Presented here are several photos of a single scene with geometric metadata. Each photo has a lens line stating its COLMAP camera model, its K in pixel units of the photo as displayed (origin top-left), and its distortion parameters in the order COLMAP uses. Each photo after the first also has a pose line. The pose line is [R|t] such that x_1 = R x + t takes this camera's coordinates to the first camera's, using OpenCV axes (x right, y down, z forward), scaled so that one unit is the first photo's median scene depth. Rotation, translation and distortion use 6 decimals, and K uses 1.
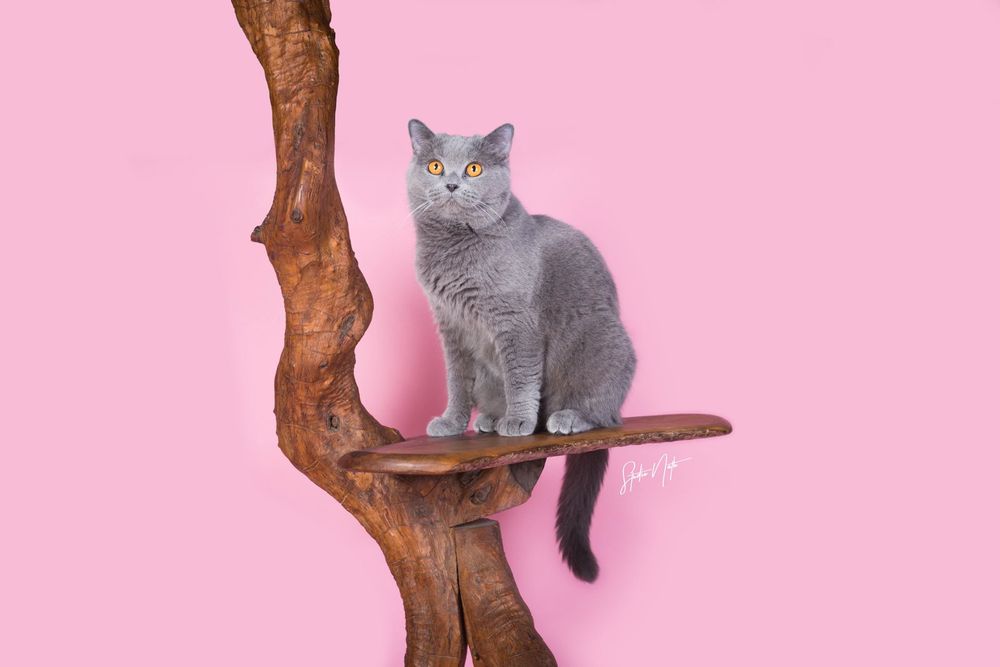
lens RADIAL K [[1490.5, 0, 490.8], [0, 1490.5, 337.3], [0, 0, 1]] dist [-0.109974, 0.000000]
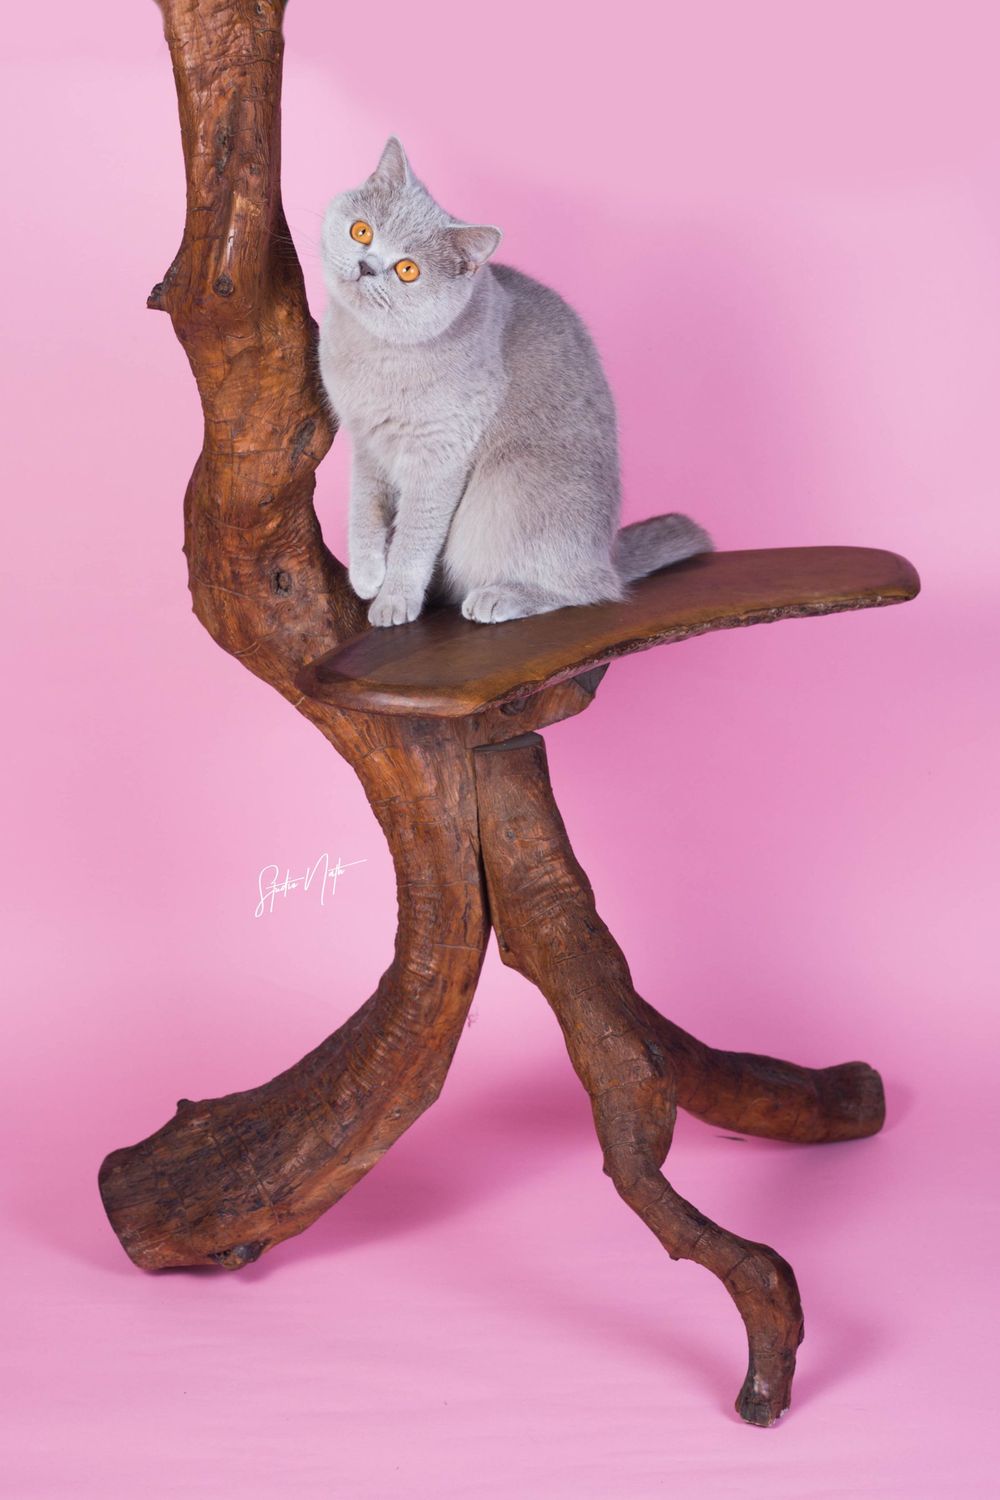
lens RADIAL K [[2849.0, 0, 461.6], [0, 2849.0, 711.8], [0, 0, 1]] dist [-0.104743, 0.000000]
pose [[0.999833, 0.009283, -0.015760, -0.010849], [-0.004884, 0.965839, 0.259096, -0.206661], [0.017627, -0.258976, 0.965723, -0.176037]]
